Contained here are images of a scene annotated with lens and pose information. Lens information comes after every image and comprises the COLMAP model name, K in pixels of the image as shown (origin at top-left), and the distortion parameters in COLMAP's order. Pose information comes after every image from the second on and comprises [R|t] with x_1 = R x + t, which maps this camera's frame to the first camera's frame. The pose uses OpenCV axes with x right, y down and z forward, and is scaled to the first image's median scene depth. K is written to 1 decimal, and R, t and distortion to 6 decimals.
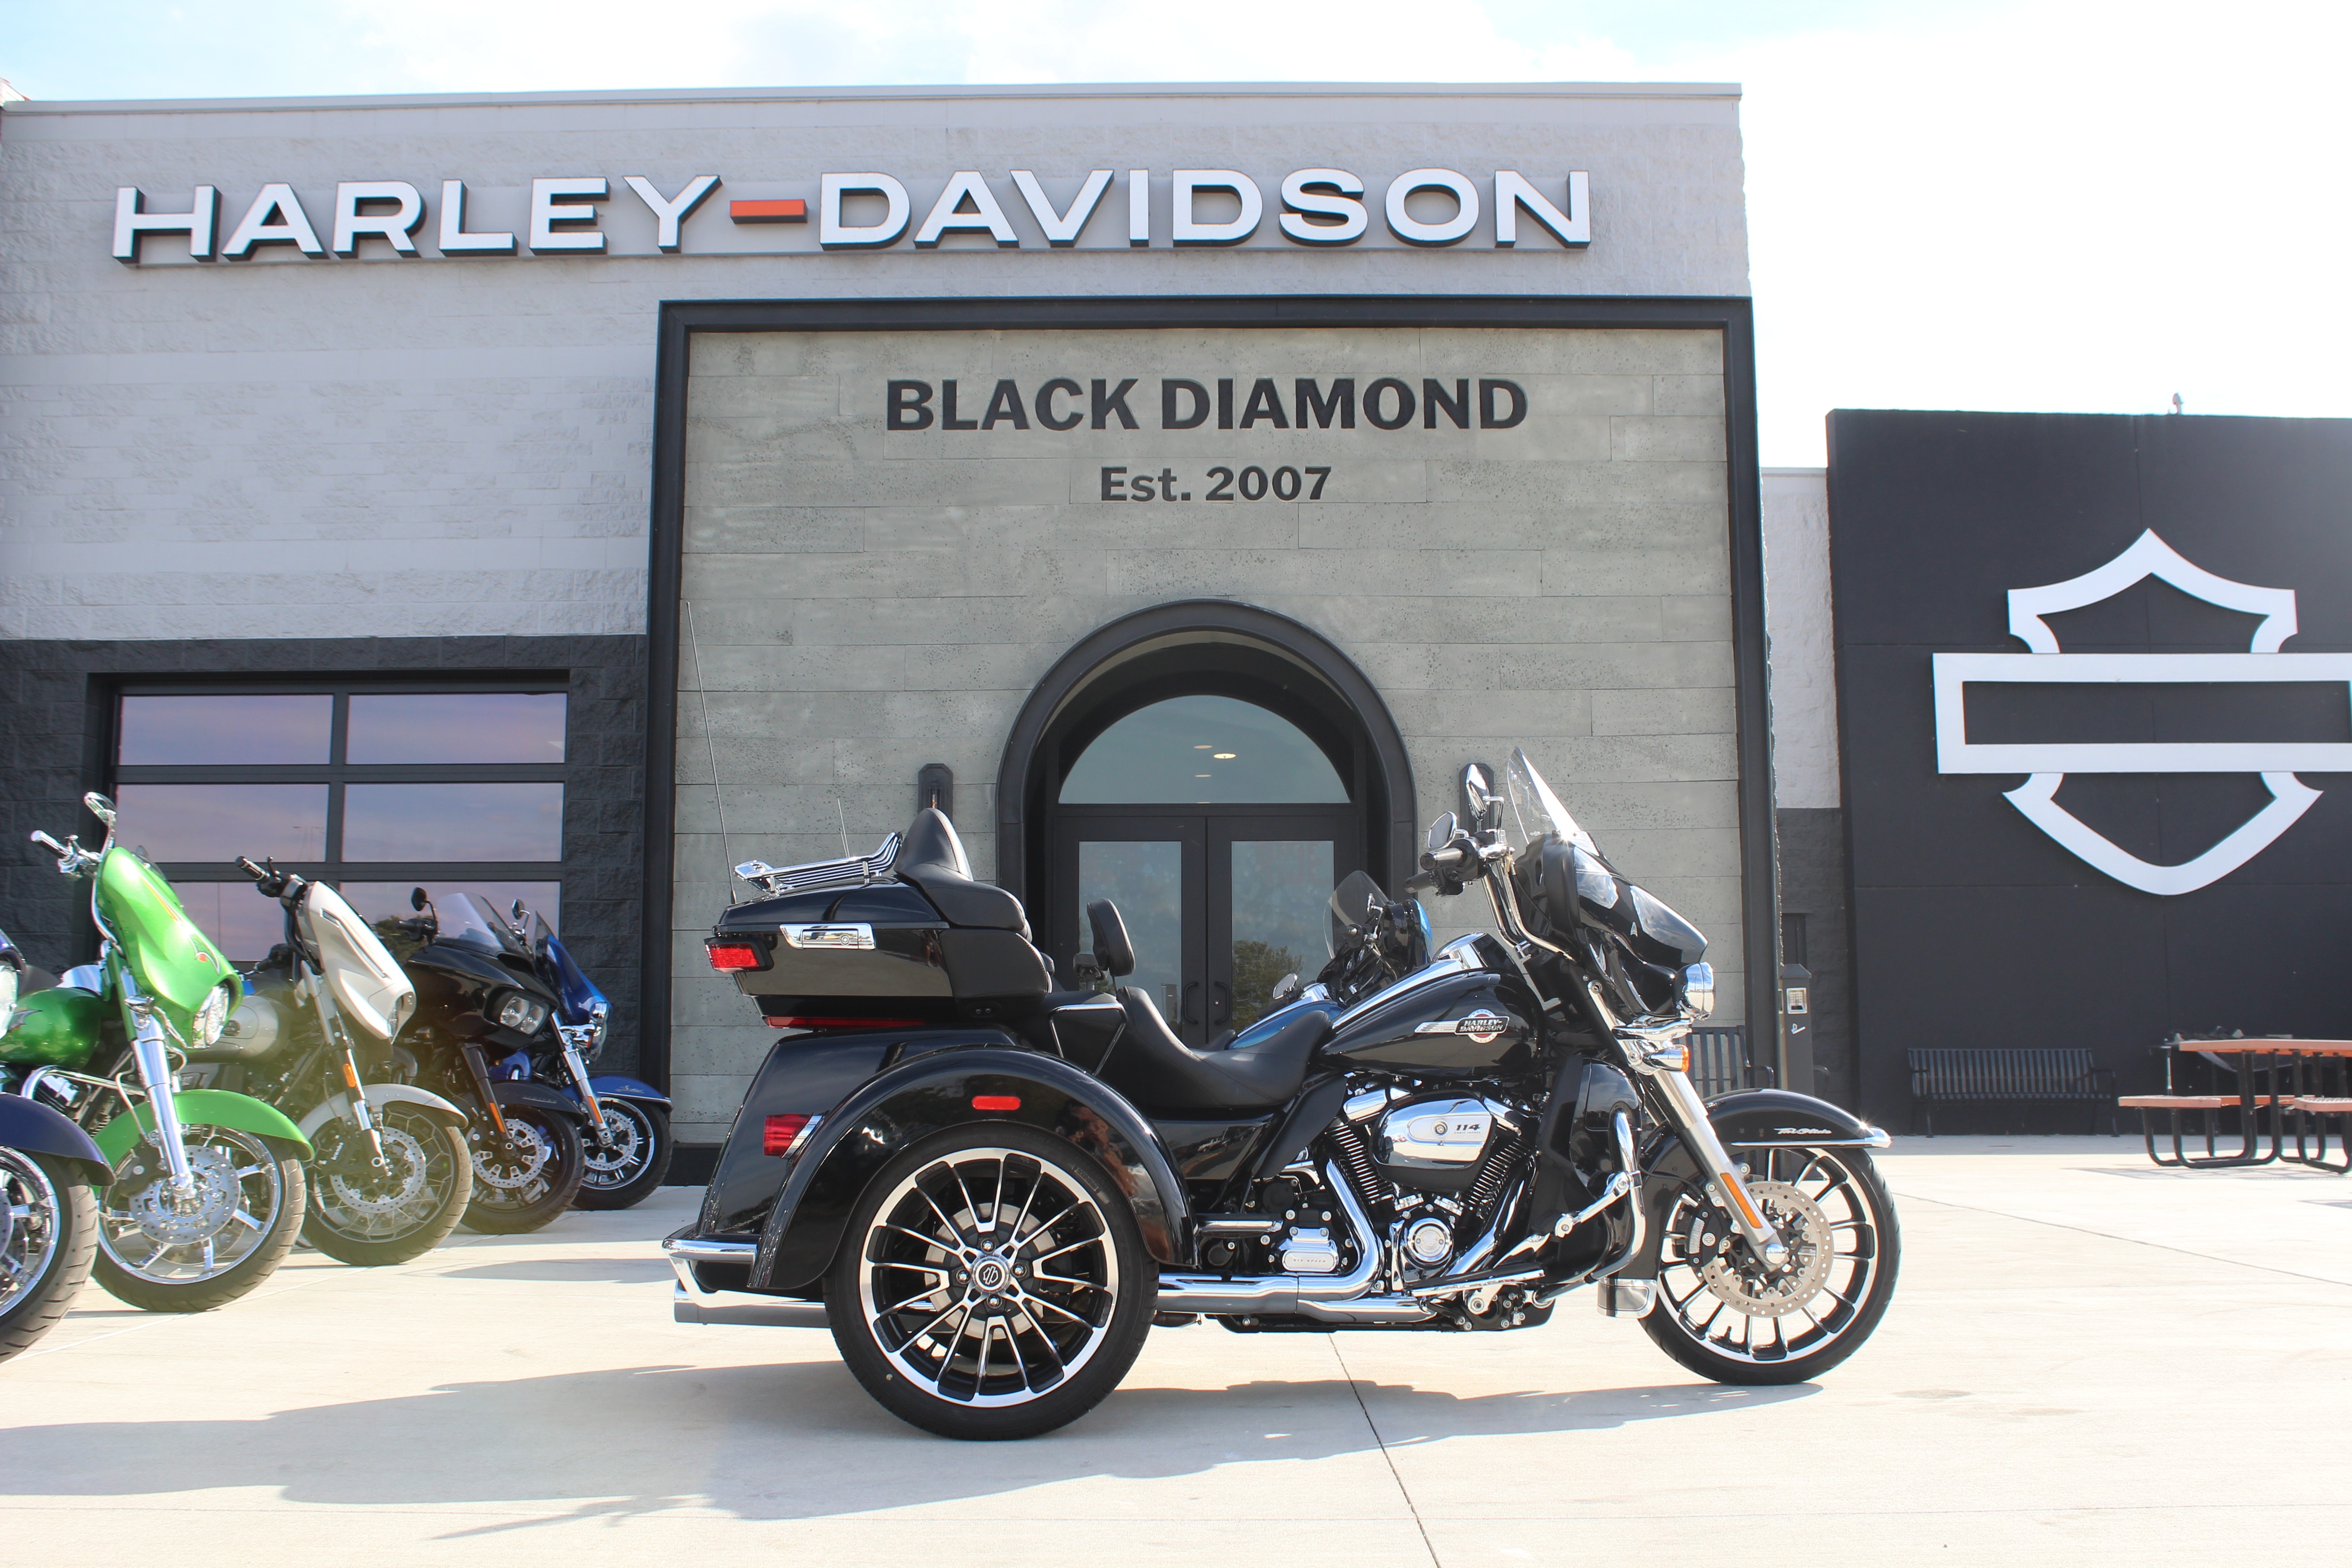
lens RADIAL K [[2328.2, 0, 1176.0], [0, 2328.2, 784.0], [0, 0, 1]] dist [-0.149851, 0.168253]
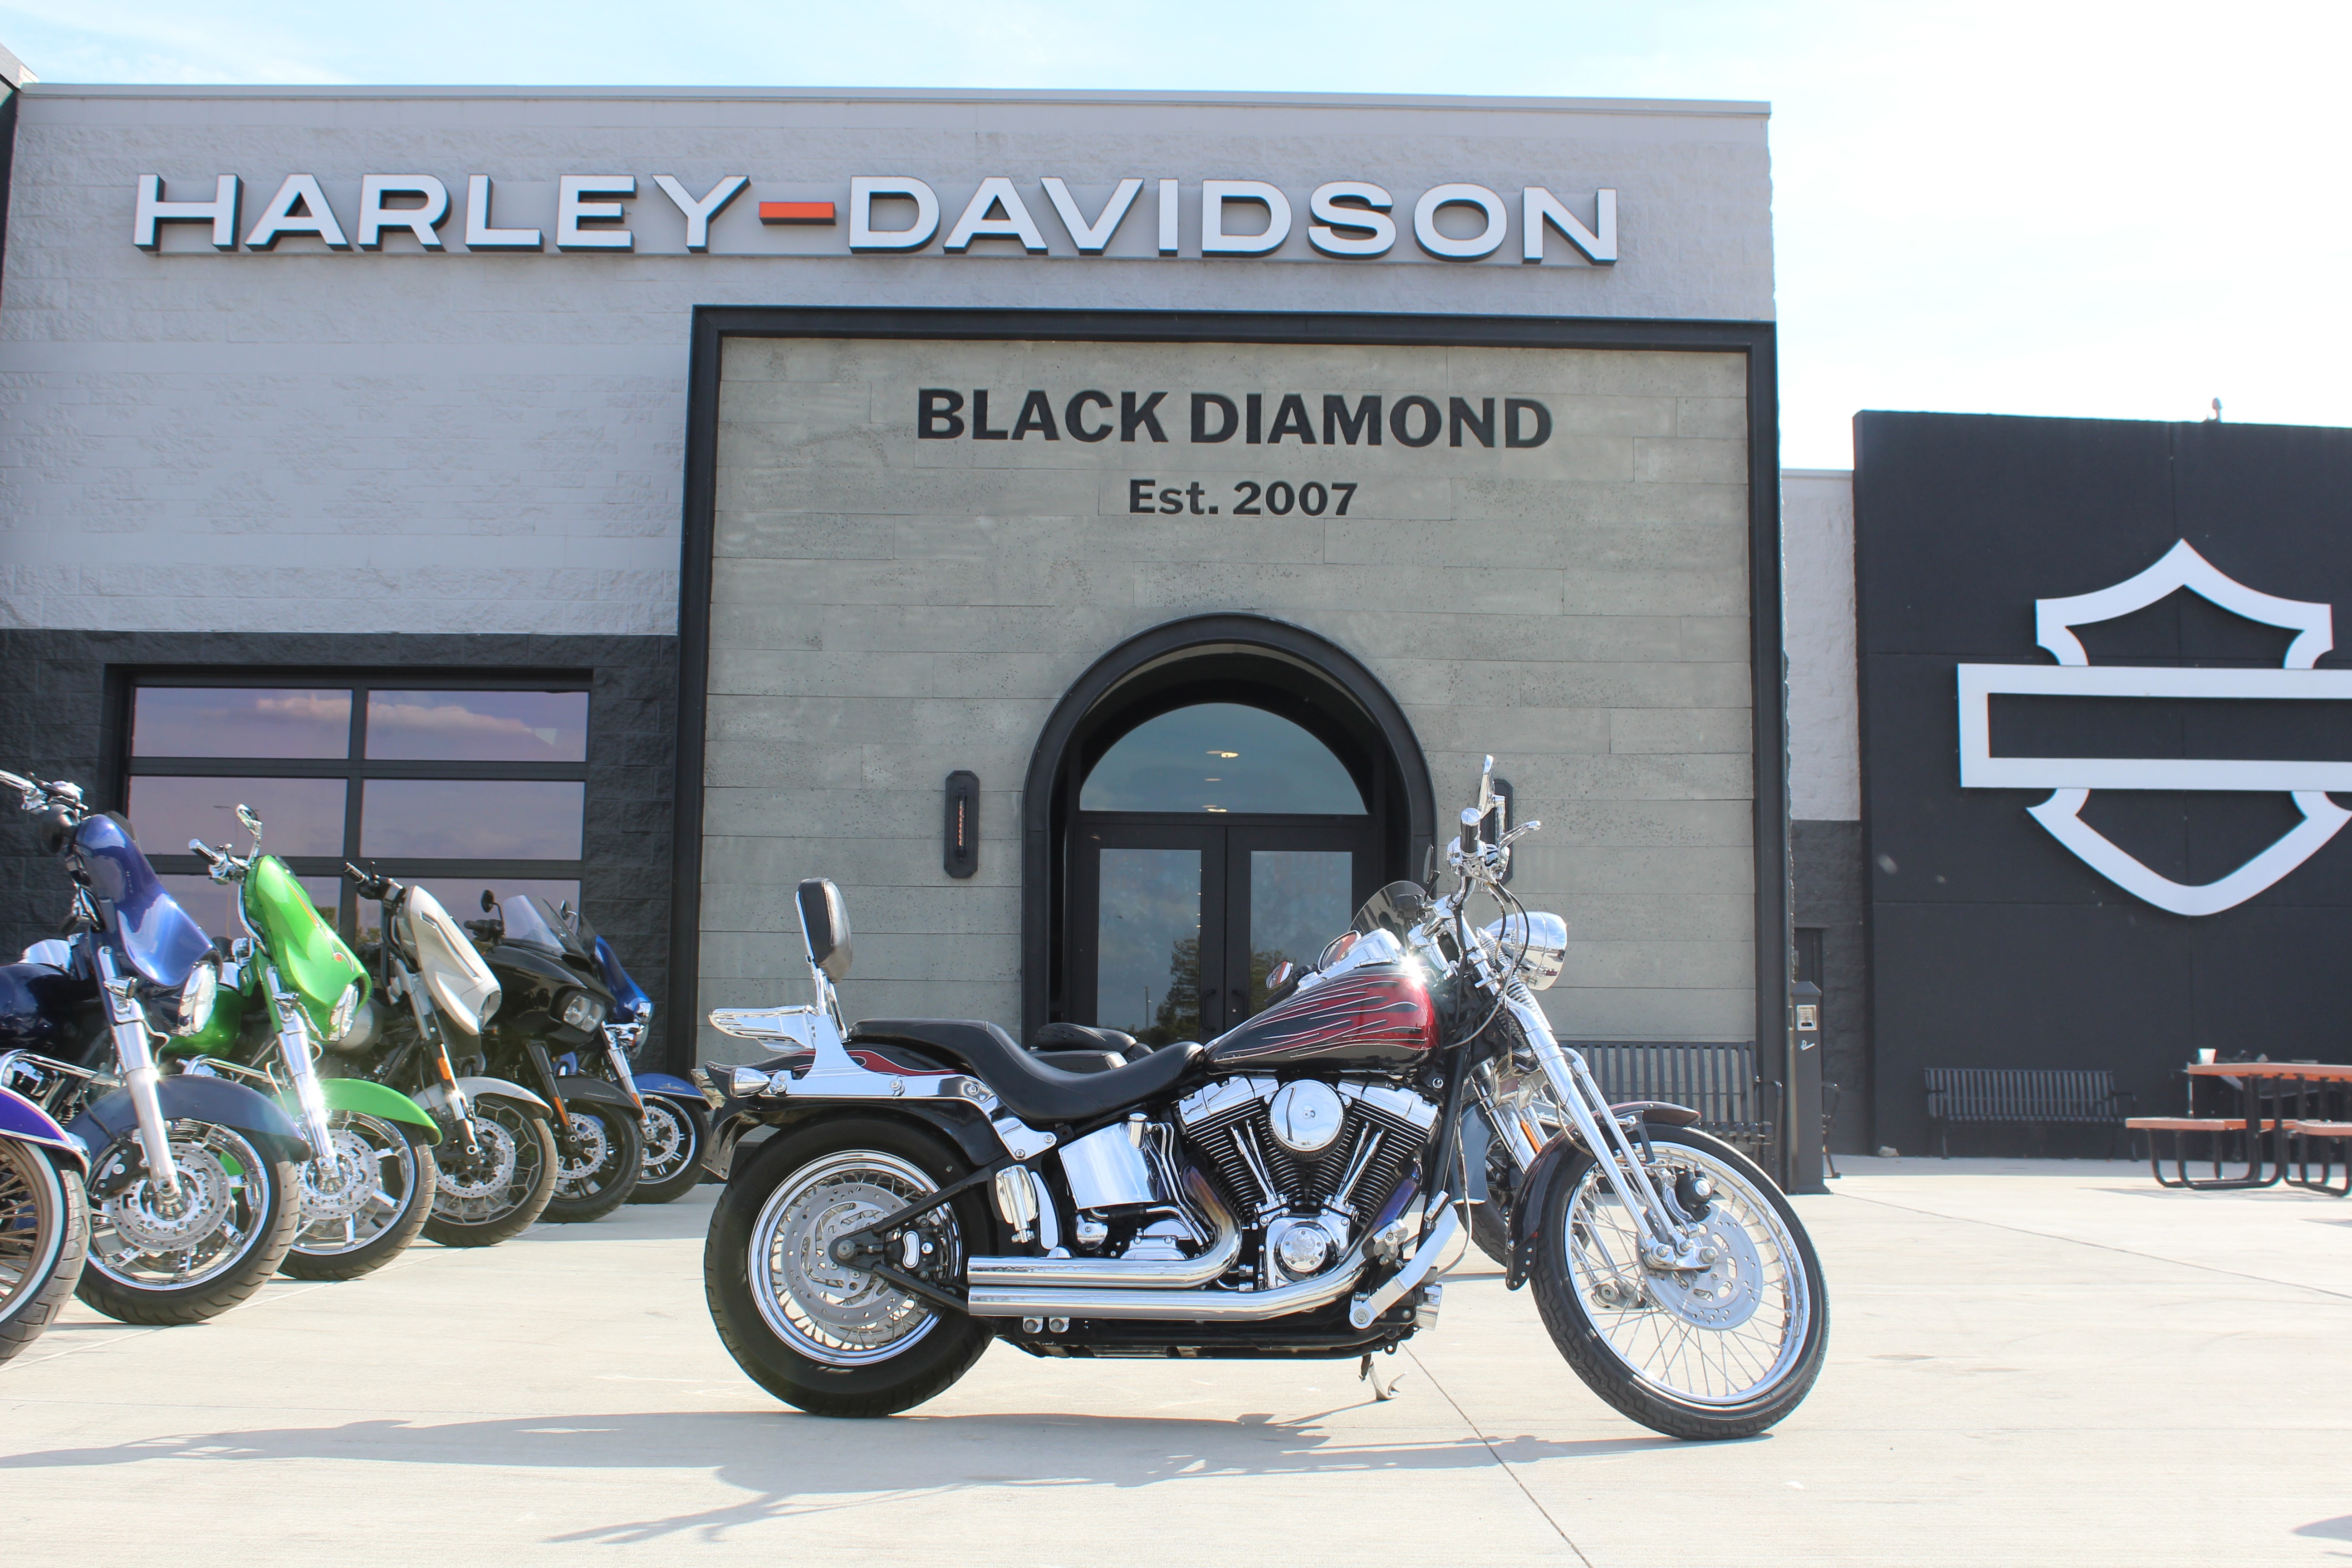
lens RADIAL K [[2521.3, 0, 1184.1], [0, 2521.3, 794.8], [0, 0, 1]] dist [-0.134848, 0.171198]
pose [[0.999784, 0.016126, 0.013081, -0.020678], [-0.016243, 0.999829, 0.008889, -0.009269], [-0.012935, -0.009099, 0.999875, -0.096047]]
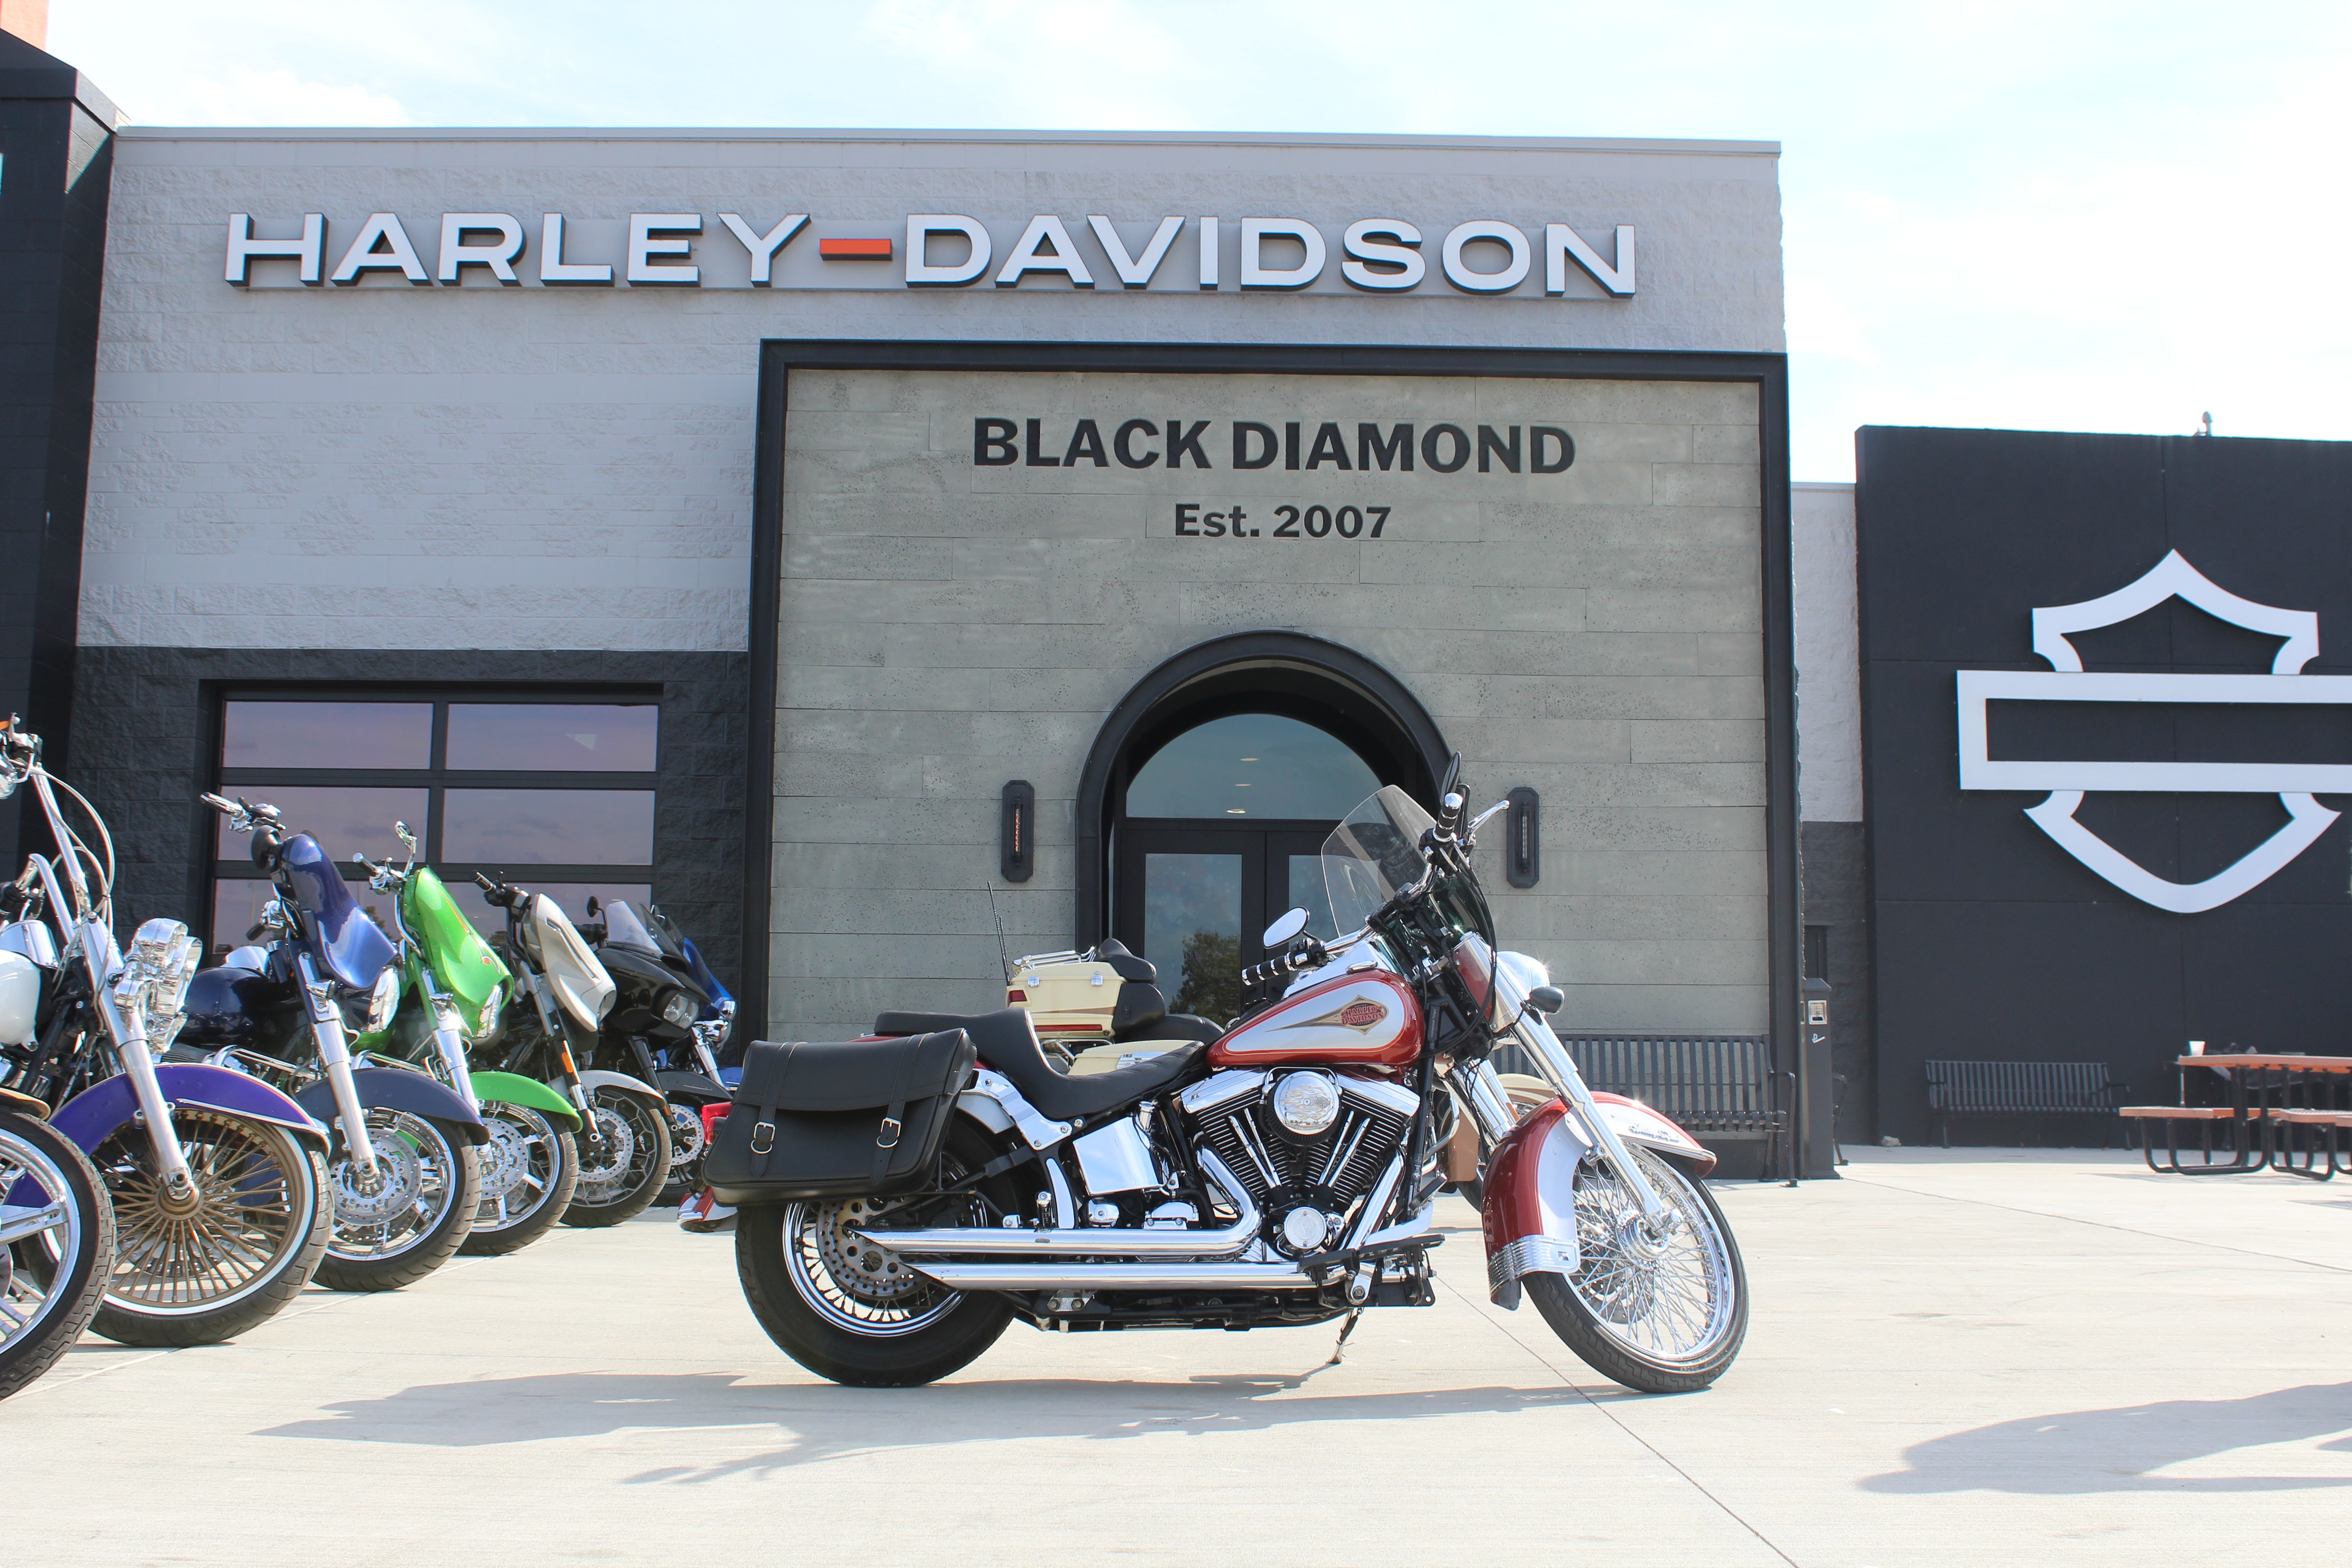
lens RADIAL K [[2505.3, 0, 1178.0], [0, 2505.3, 790.8], [0, 0, 1]] dist [-0.138462, 0.176193]
pose [[0.999840, 0.014387, 0.010623, -0.041209], [-0.014480, 0.999857, 0.008739, -0.014599], [-0.010496, -0.008891, 0.999905, -0.149288]]
